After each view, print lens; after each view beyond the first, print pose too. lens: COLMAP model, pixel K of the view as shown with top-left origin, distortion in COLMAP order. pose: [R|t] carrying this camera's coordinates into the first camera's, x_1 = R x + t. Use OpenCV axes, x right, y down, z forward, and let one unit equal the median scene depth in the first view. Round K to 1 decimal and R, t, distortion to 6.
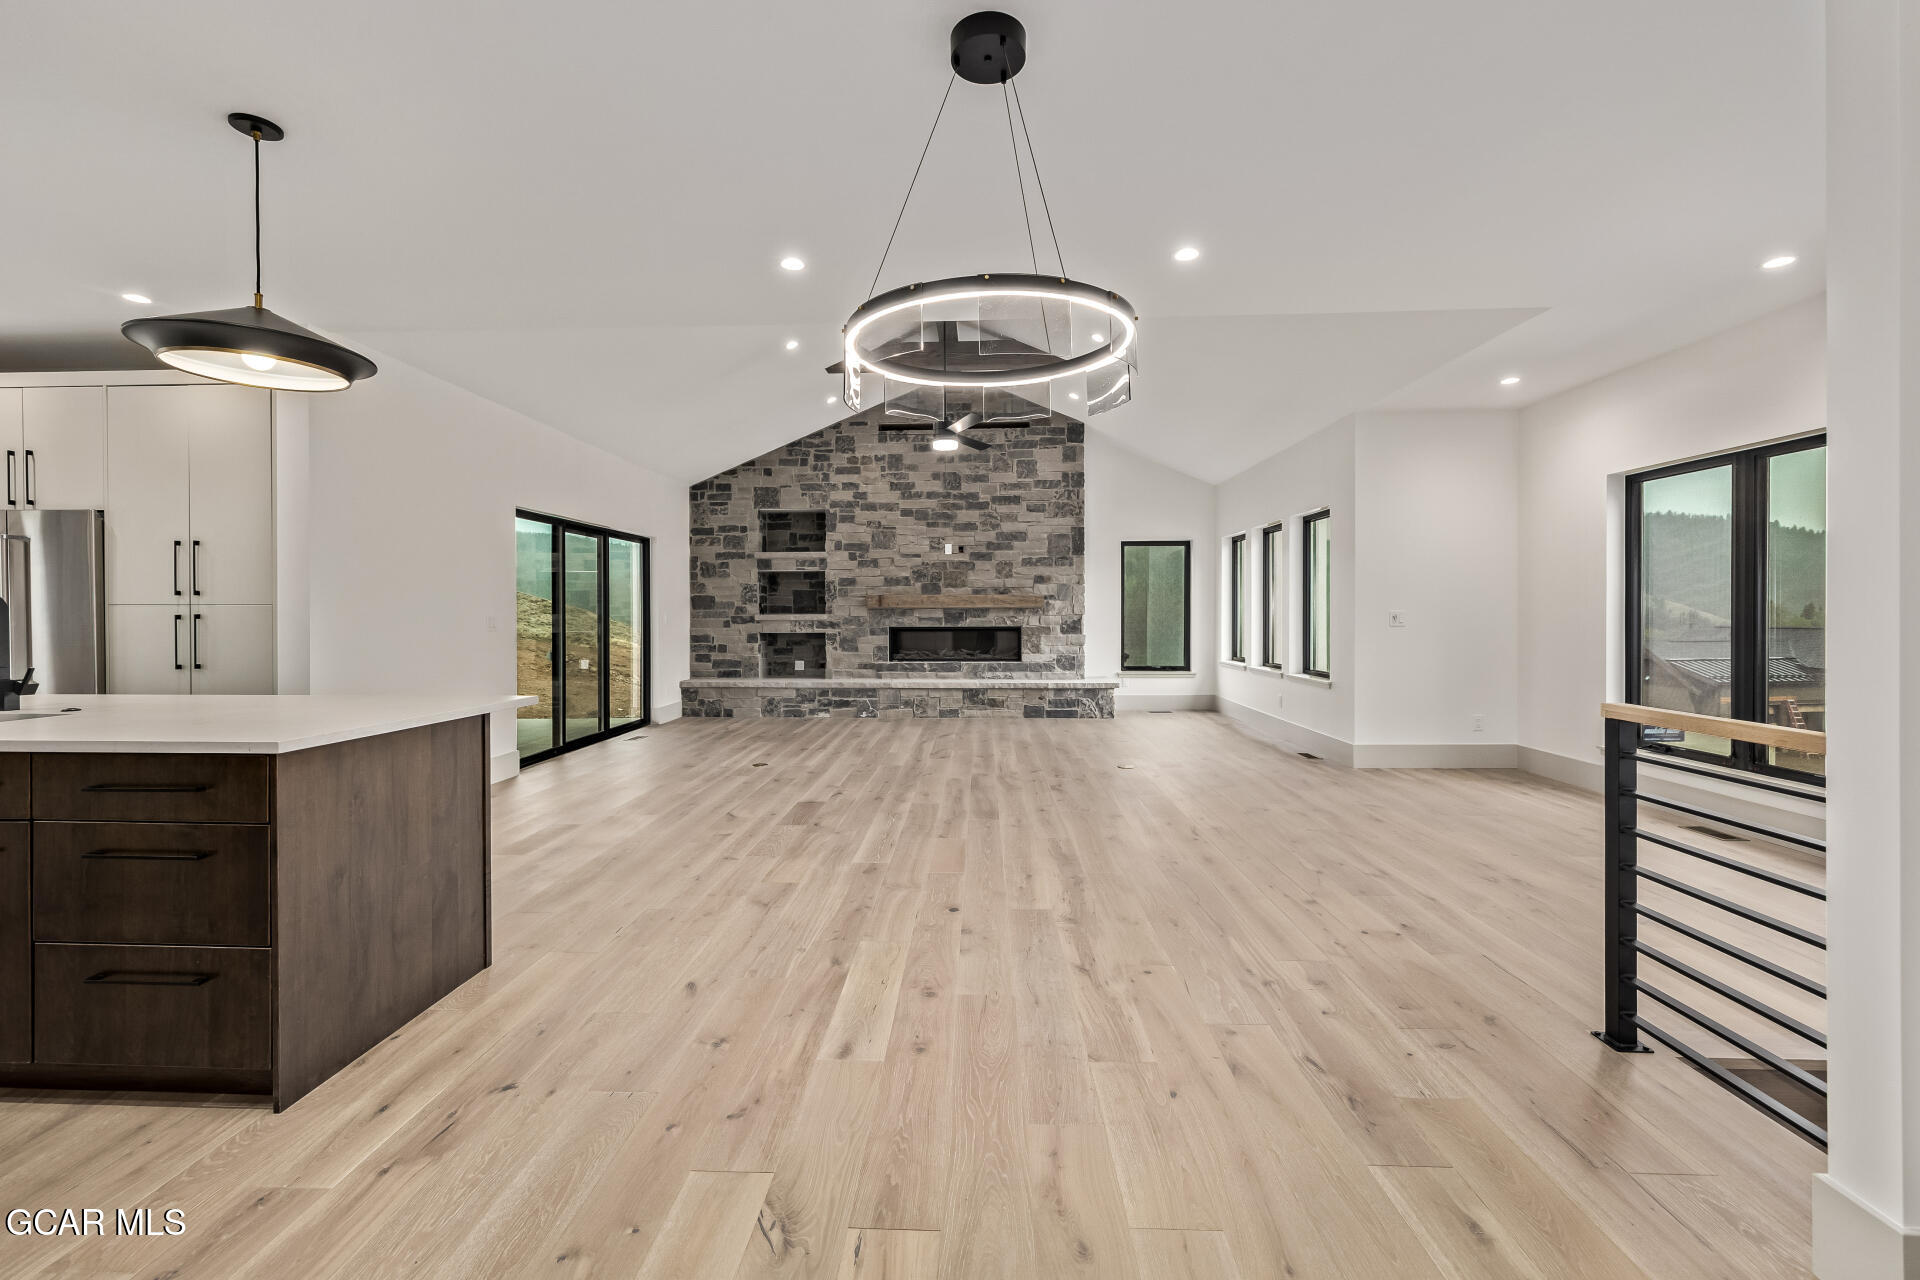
lens RADIAL K [[815.0, 0, 945.5], [0, 815.0, 619.0], [0, 0, 1]] dist [-0.000473, 0.000527]
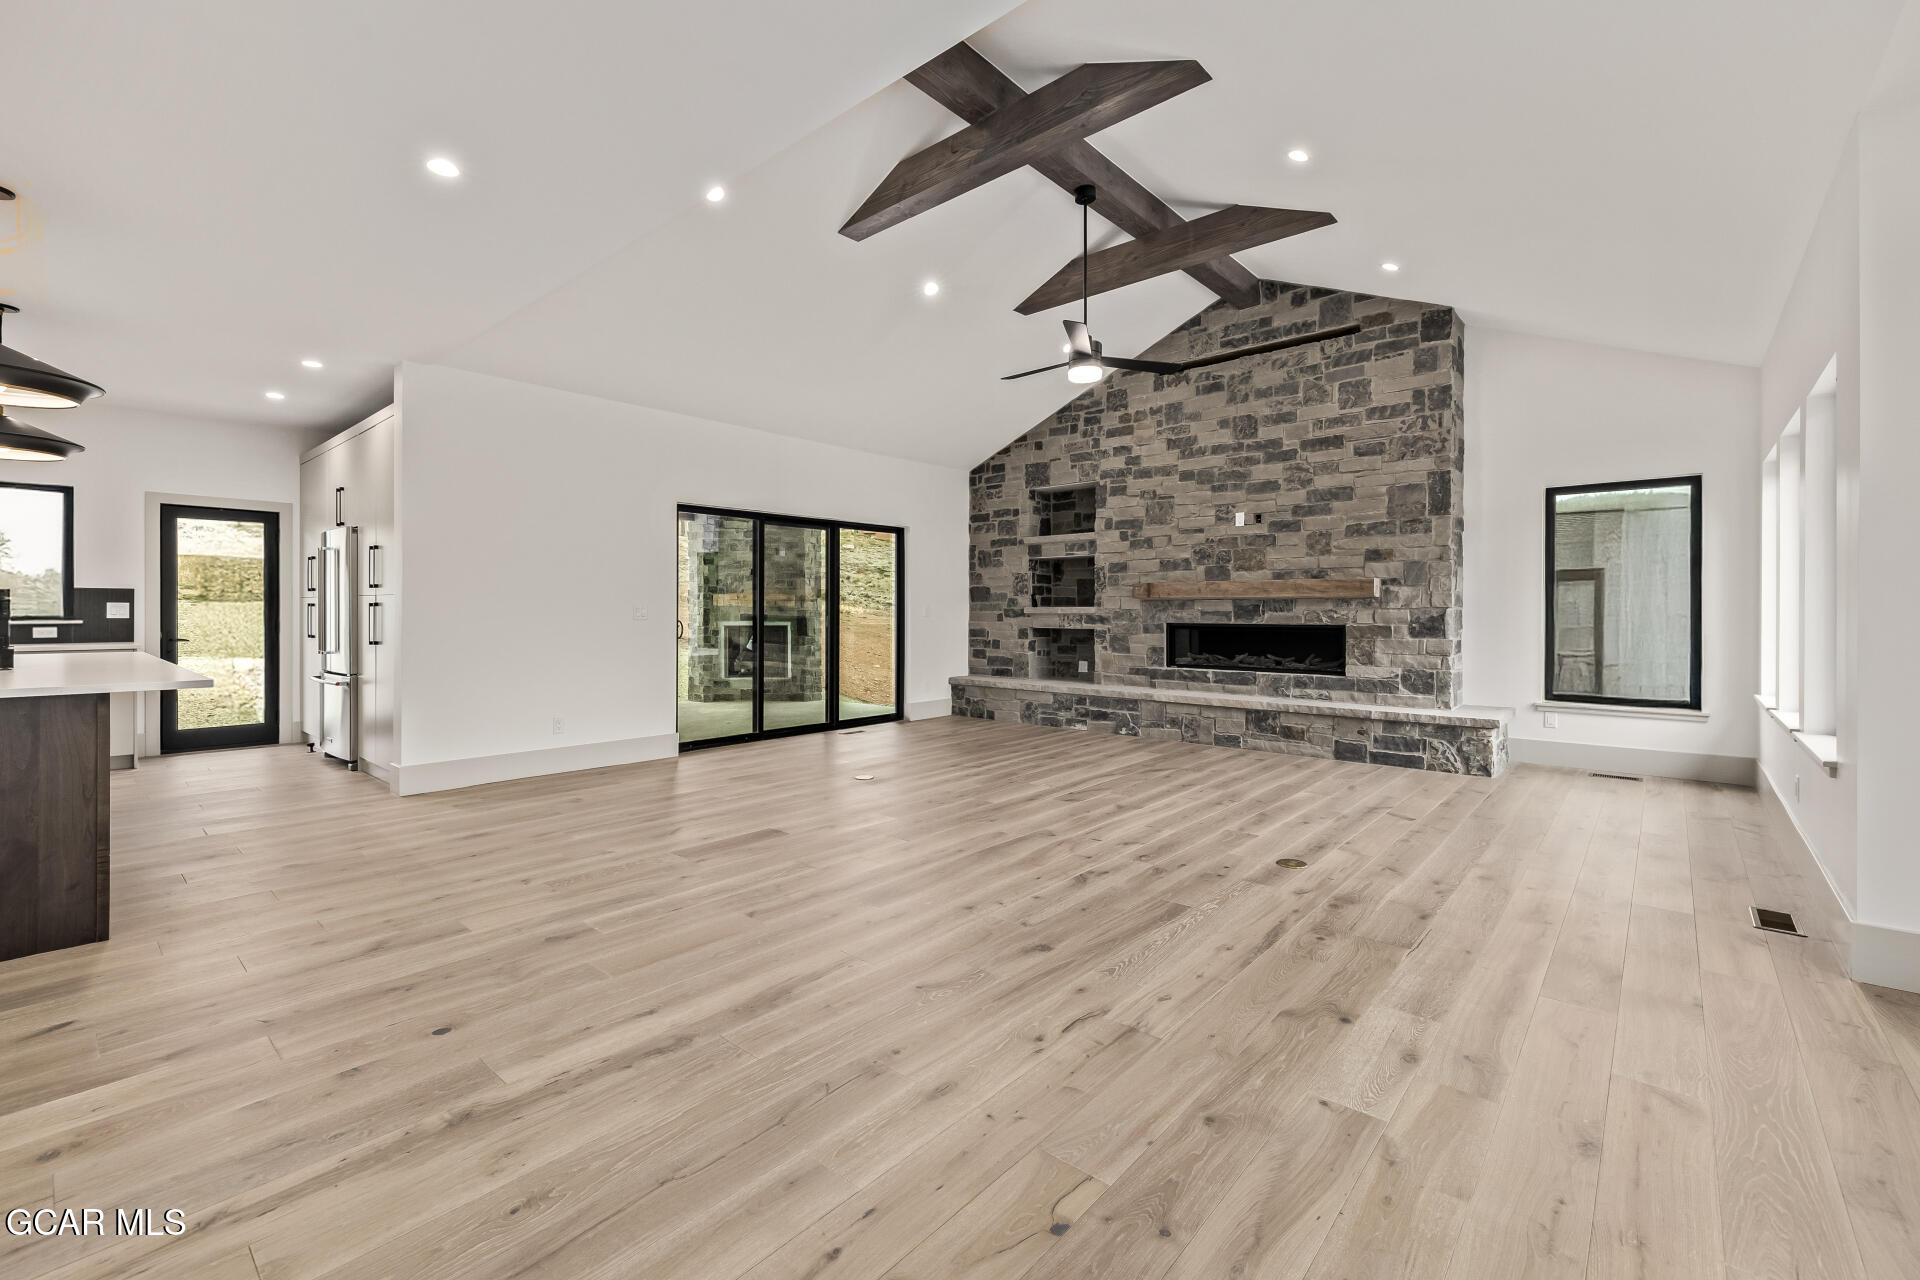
lens RADIAL K [[815.0, 0, 942.1], [0, 815.0, 612.1], [0, 0, 1]] dist [-0.000473, 0.000527]
pose [[0.775346, 0.005389, -0.631514, 0.263992], [-0.007623, 0.999971, -0.000825, 0.001513], [0.631491, 0.005454, 0.775364, 0.254752]]
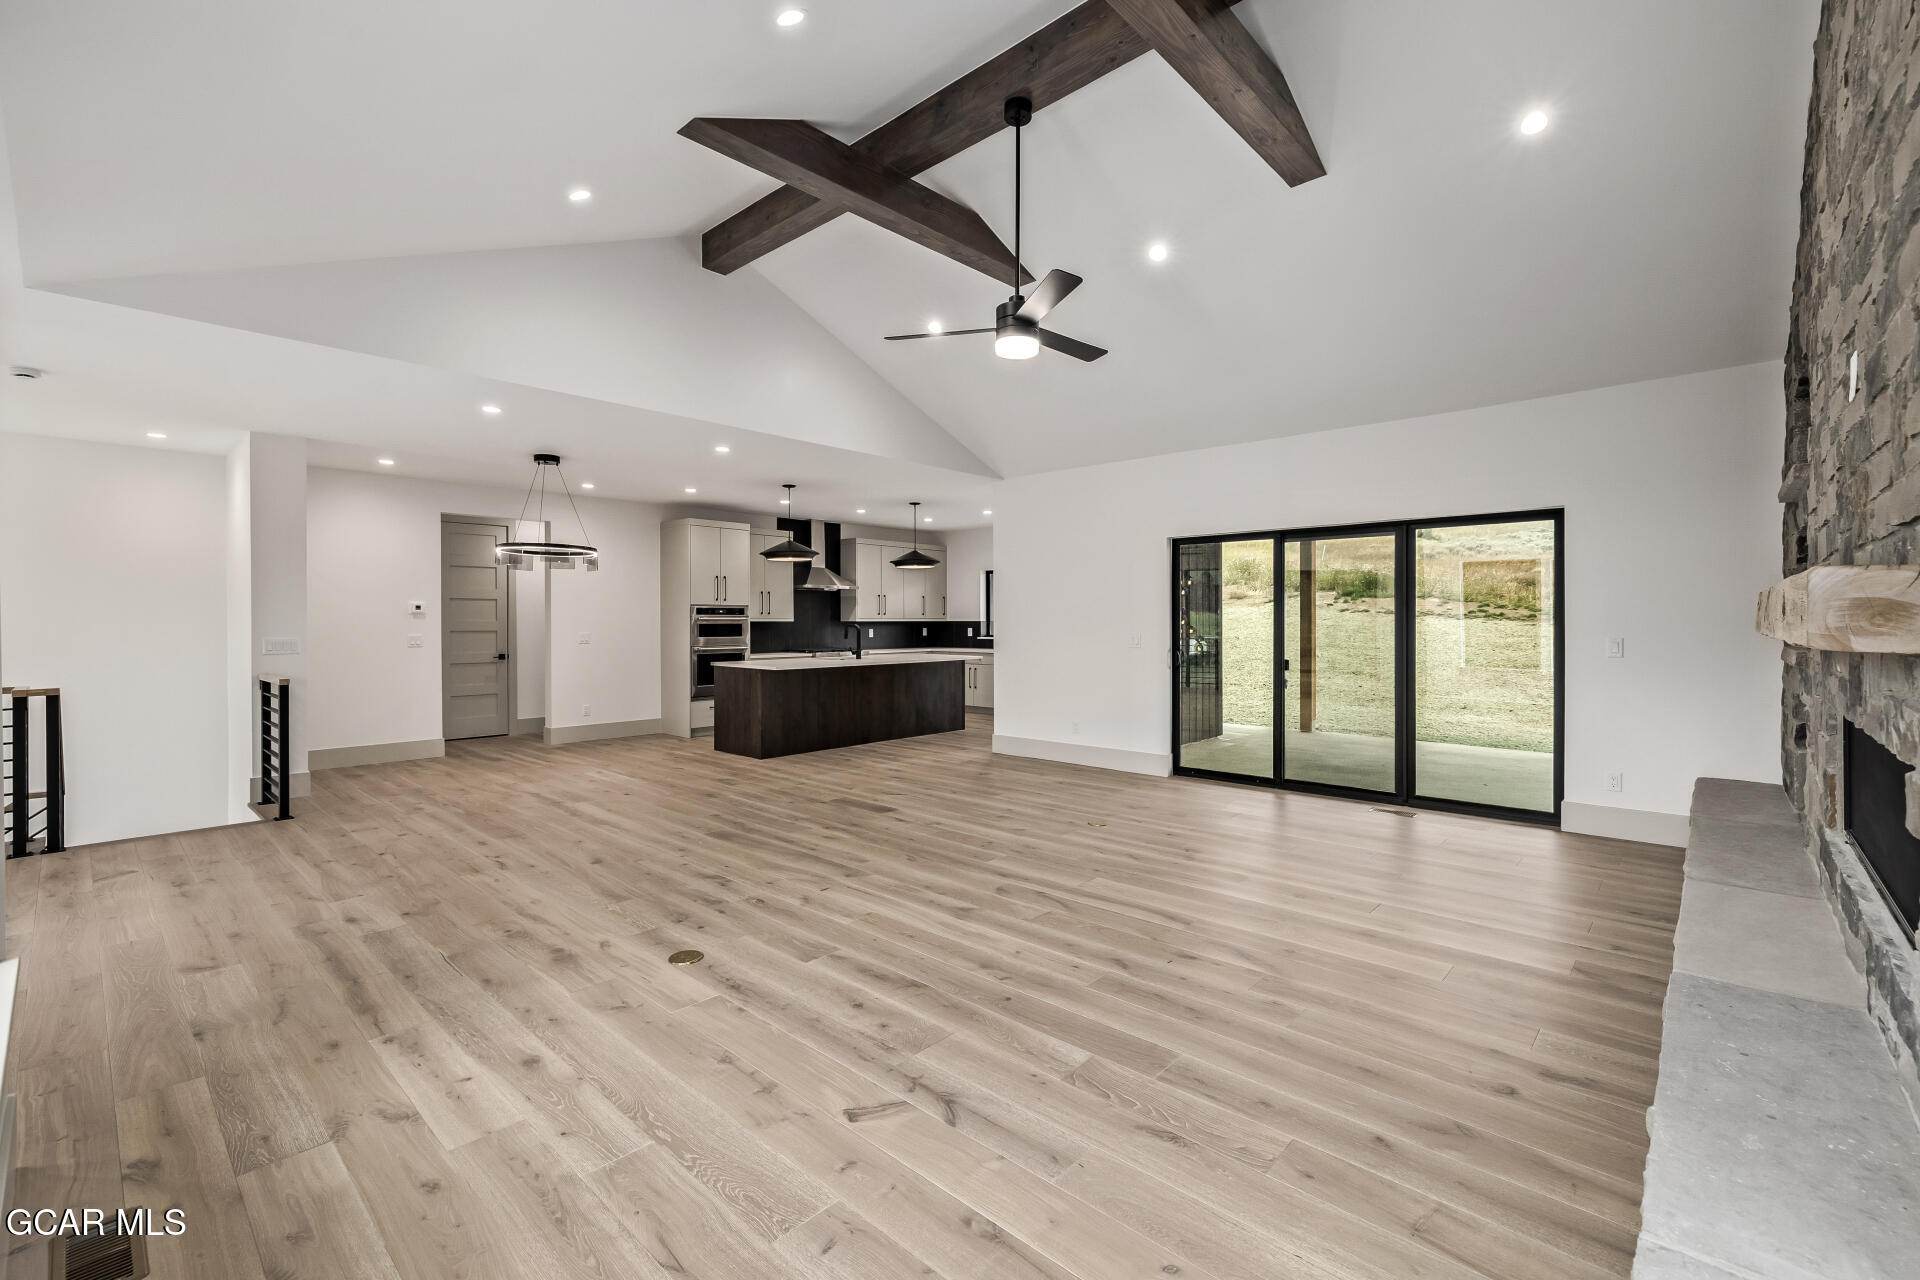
lens RADIAL K [[815.0, 0, 951.5], [0, 815.0, 623.2], [0, 0, 1]] dist [-0.000473, 0.000527]
pose [[-0.647365, 0.005683, -0.762159, 0.329768], [-0.000574, 0.999968, 0.007944, -0.018130], [0.762180, 0.005581, -0.647341, 0.961101]]
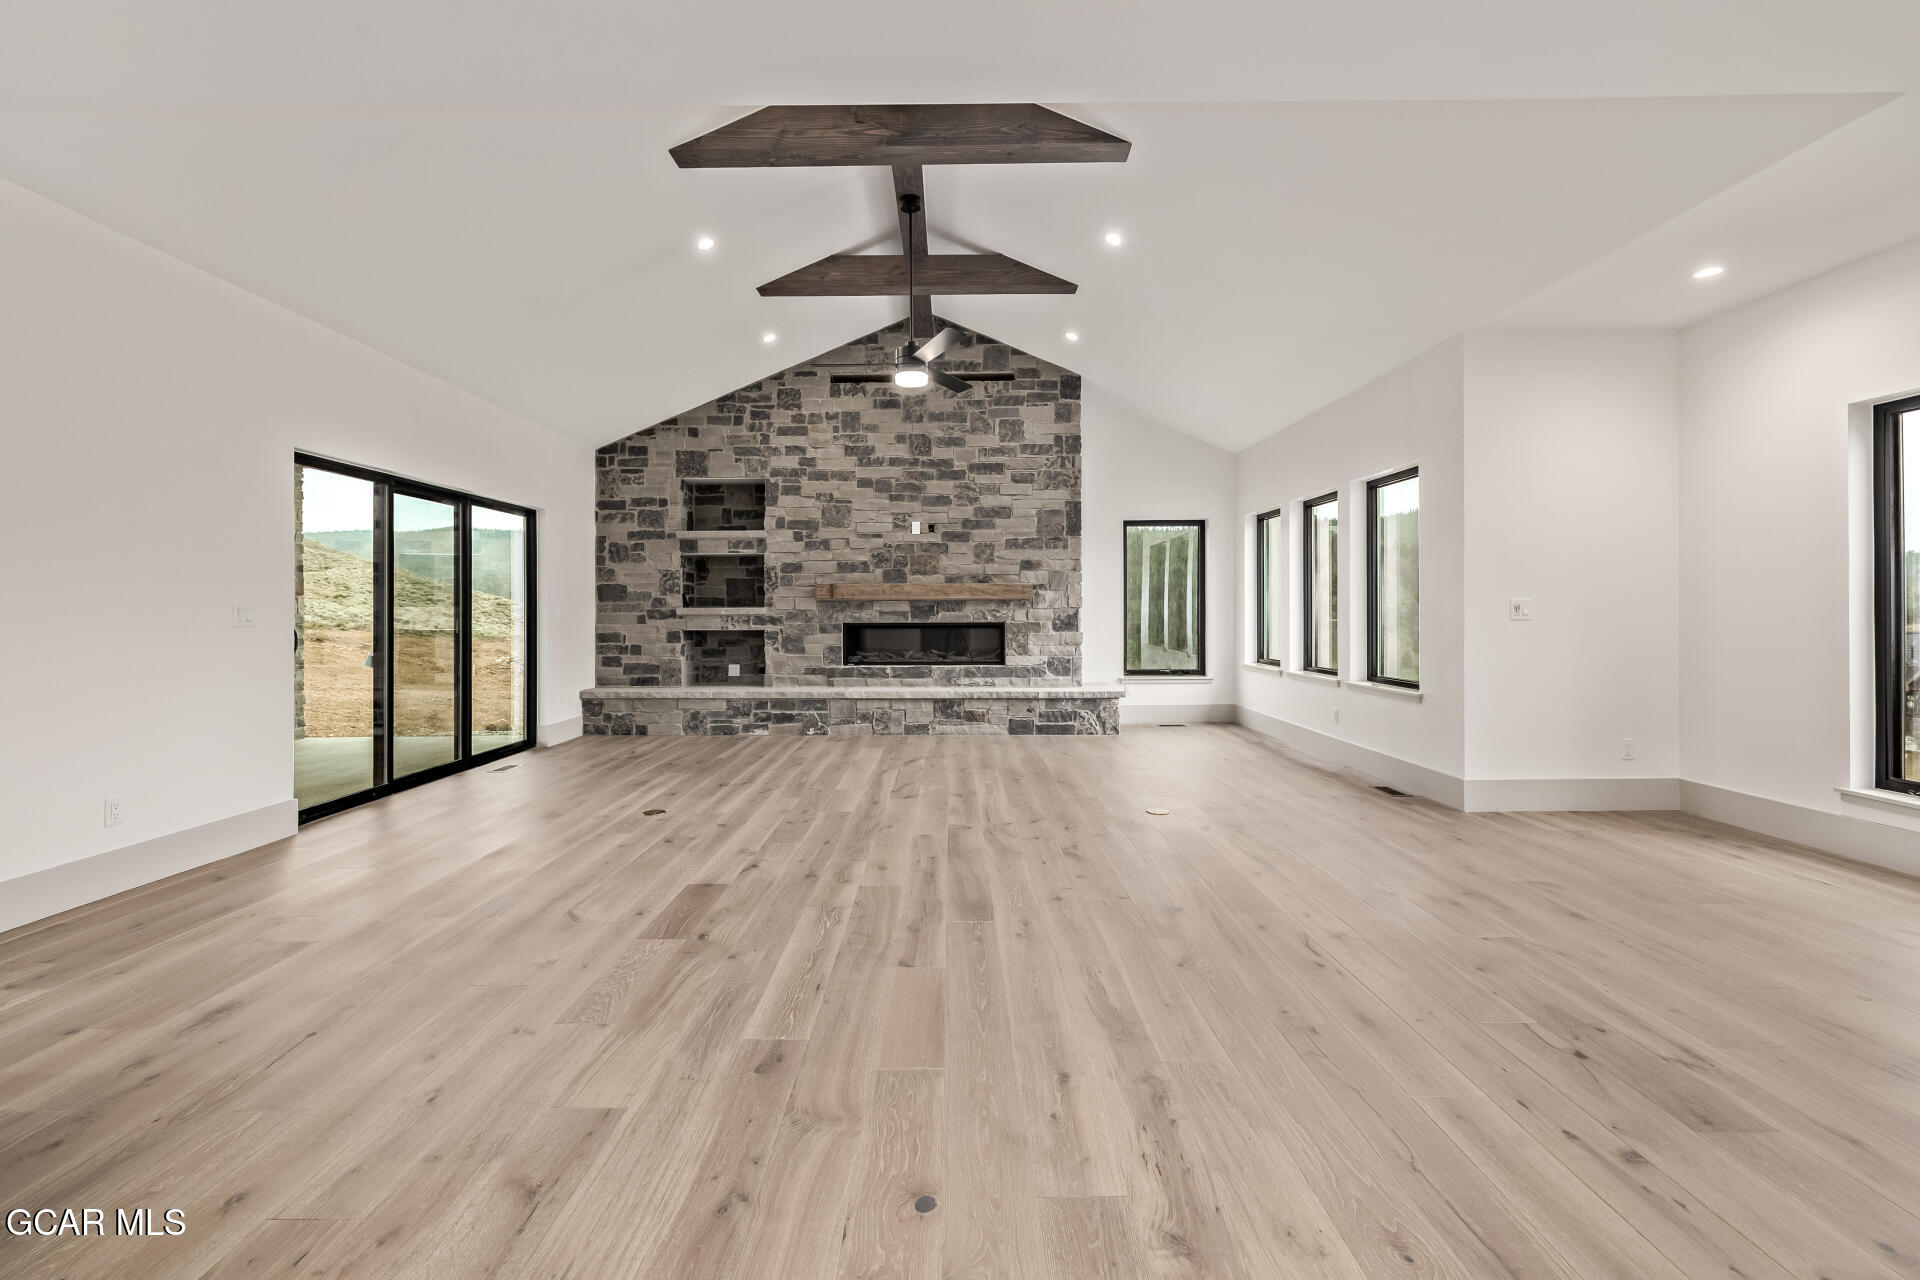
lens RADIAL K [[815.0, 0, 947.8], [0, 815.0, 618.4], [0, 0, 1]] dist [-0.000473, 0.000527]
pose [[0.999128, -0.000200, 0.041760, 0.001421], [0.000184, 1.000000, 0.000378, 0.004837], [-0.041760, -0.000370, 0.999128, 0.181860]]
